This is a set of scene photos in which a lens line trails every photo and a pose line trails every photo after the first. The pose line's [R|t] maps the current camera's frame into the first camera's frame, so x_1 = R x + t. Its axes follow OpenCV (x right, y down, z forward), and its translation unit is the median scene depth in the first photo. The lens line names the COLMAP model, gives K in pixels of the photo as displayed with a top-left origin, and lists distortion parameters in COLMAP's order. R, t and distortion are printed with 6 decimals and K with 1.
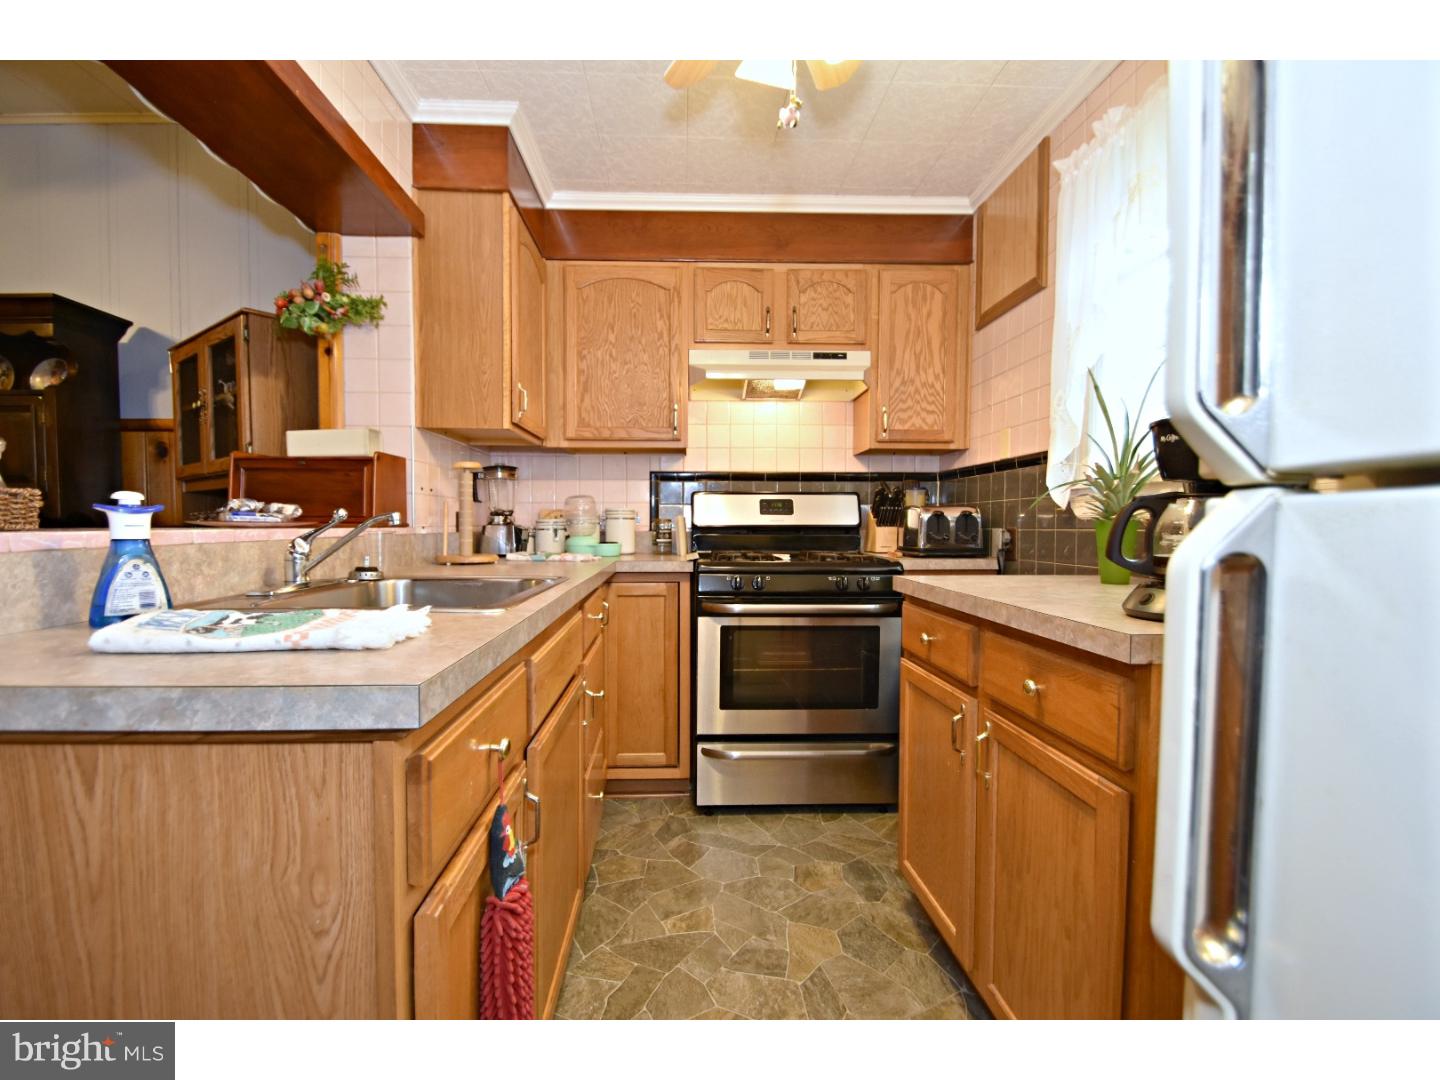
lens RADIAL K [[643.1, 0, 717.1], [0, 643.1, 543.8], [0, 0, 1]] dist [0.017212, -0.017104]
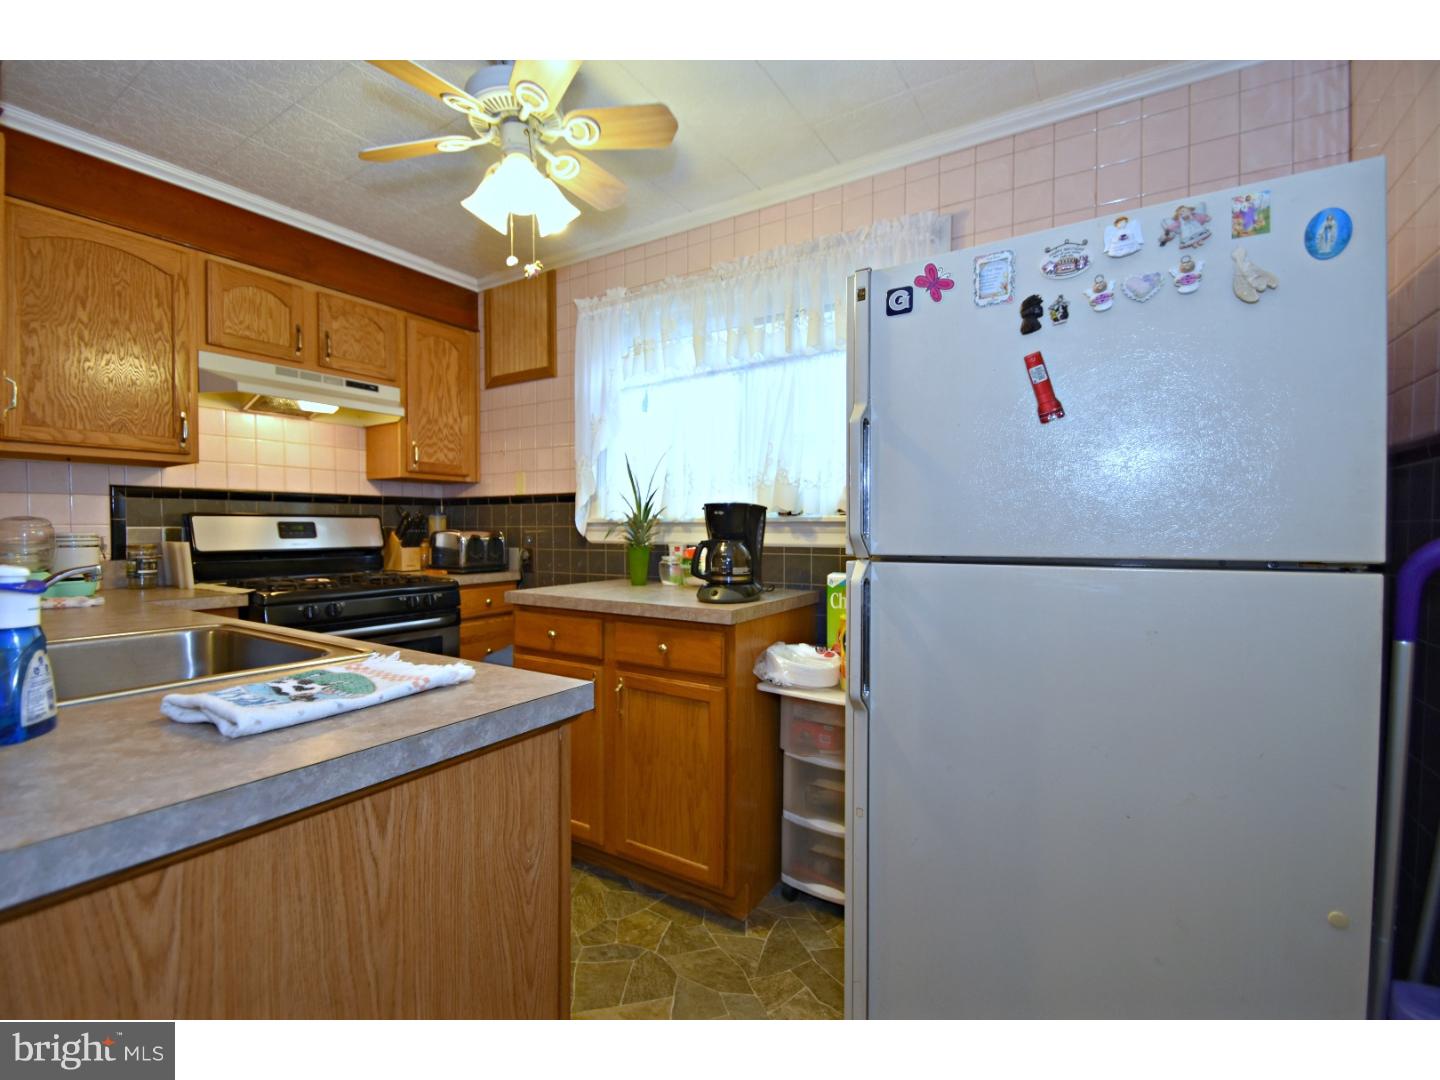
lens RADIAL K [[628.2, 0, 698.5], [0, 628.2, 543.5], [0, 0, 1]] dist [0.016898, -0.016663]
pose [[0.587857, -0.022514, 0.808651, -0.342662], [0.027079, 0.999600, 0.008145, -0.030764], [-0.808511, 0.017110, 0.588232, -0.037972]]
